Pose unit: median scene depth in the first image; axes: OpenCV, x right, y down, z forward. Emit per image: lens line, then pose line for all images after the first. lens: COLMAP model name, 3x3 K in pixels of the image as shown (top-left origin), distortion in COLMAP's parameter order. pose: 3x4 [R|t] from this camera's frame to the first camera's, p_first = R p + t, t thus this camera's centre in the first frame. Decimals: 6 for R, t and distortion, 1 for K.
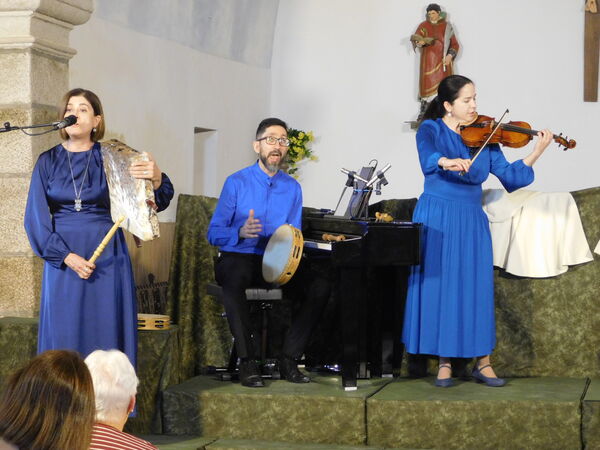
lens RADIAL K [[1778.4, 0, 300.0], [0, 1778.4, 228.9], [0, 0, 1]] dist [0.077218, 0.000000]
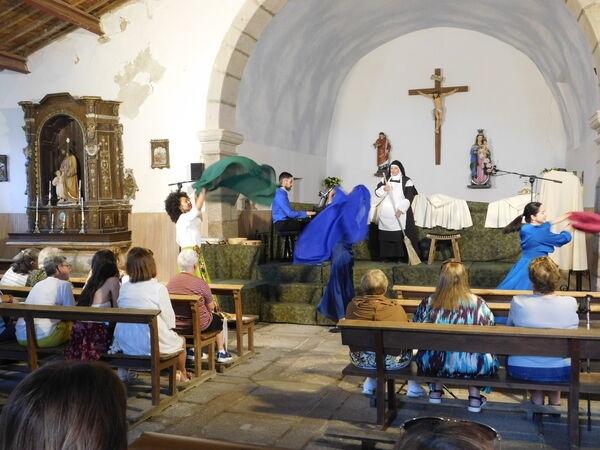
lens RADIAL K [[634.5, 0, 300.4], [0, 634.5, 225.9], [0, 0, 1]] dist [-0.006550, 0.000000]
pose [[0.991774, -0.018788, -0.126618, 0.109549], [0.021174, 0.999622, 0.017524, 0.005357], [0.126241, -0.020061, 0.991797, -0.044223]]
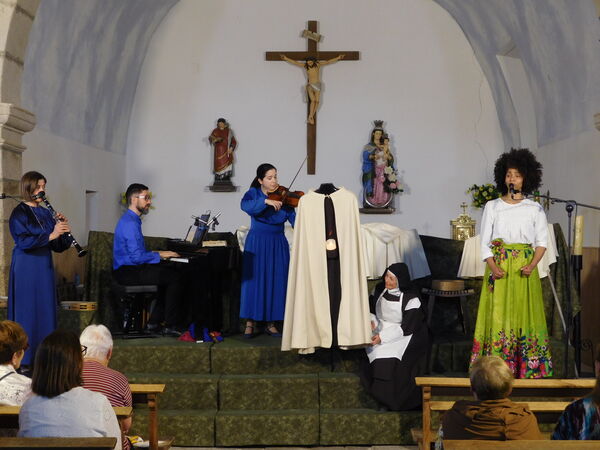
lens RADIAL K [[1050.6, 0, 301.4], [0, 1050.6, 227.2], [0, 0, 1]] dist [0.023518, 0.000000]
pose [[0.984595, -0.010909, 0.174509, -0.043033], [0.014008, 0.999765, -0.016538, -0.003367], [-0.174287, 0.018728, 0.984517, -0.029815]]
